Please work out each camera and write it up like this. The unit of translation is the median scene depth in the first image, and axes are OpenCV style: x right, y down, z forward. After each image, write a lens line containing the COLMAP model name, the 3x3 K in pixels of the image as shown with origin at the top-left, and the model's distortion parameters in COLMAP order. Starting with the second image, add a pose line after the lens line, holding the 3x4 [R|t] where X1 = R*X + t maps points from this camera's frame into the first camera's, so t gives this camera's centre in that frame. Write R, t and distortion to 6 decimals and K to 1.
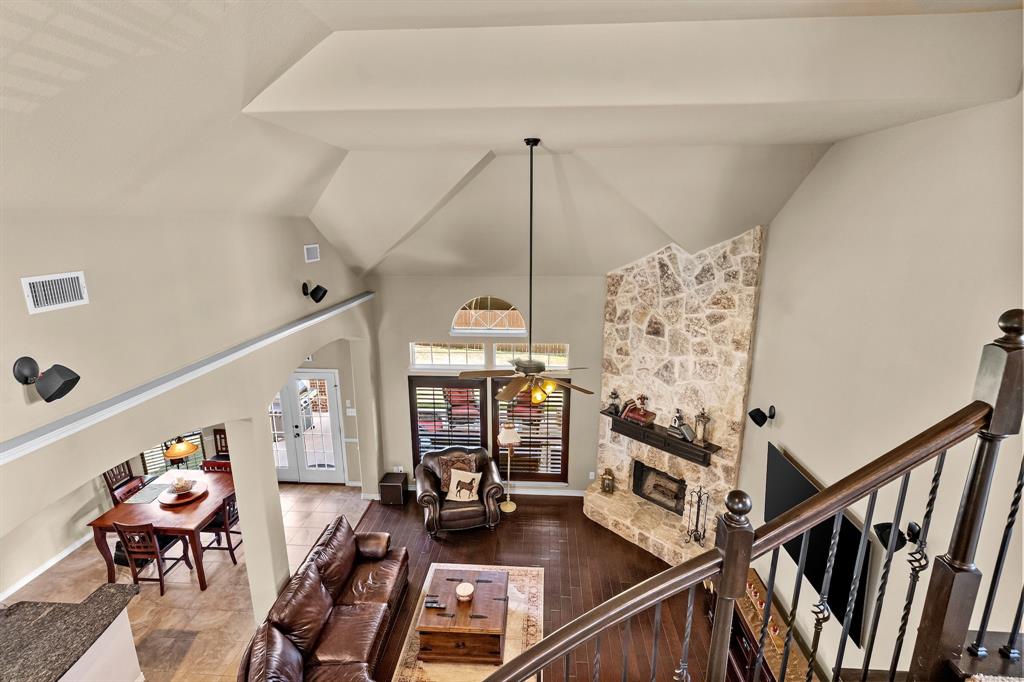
lens RADIAL K [[494.0, 0, 514.1], [0, 494.0, 339.7], [0, 0, 1]] dist [0.004453, -0.000420]
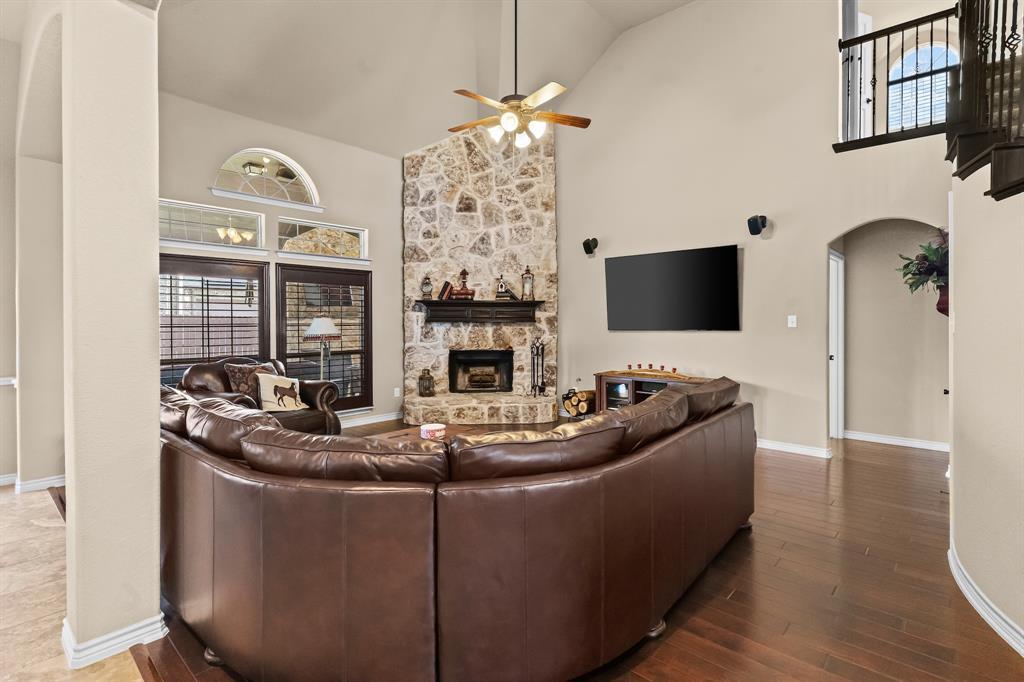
lens RADIAL K [[494.0, 0, 516.5], [0, 494.0, 323.4], [0, 0, 1]] dist [0.004453, -0.000420]
pose [[0.618485, -0.005334, 0.785779, -0.468045], [0.191573, 0.970828, -0.144197, 0.392270], [-0.762087, 0.239717, 0.601464, 0.364737]]
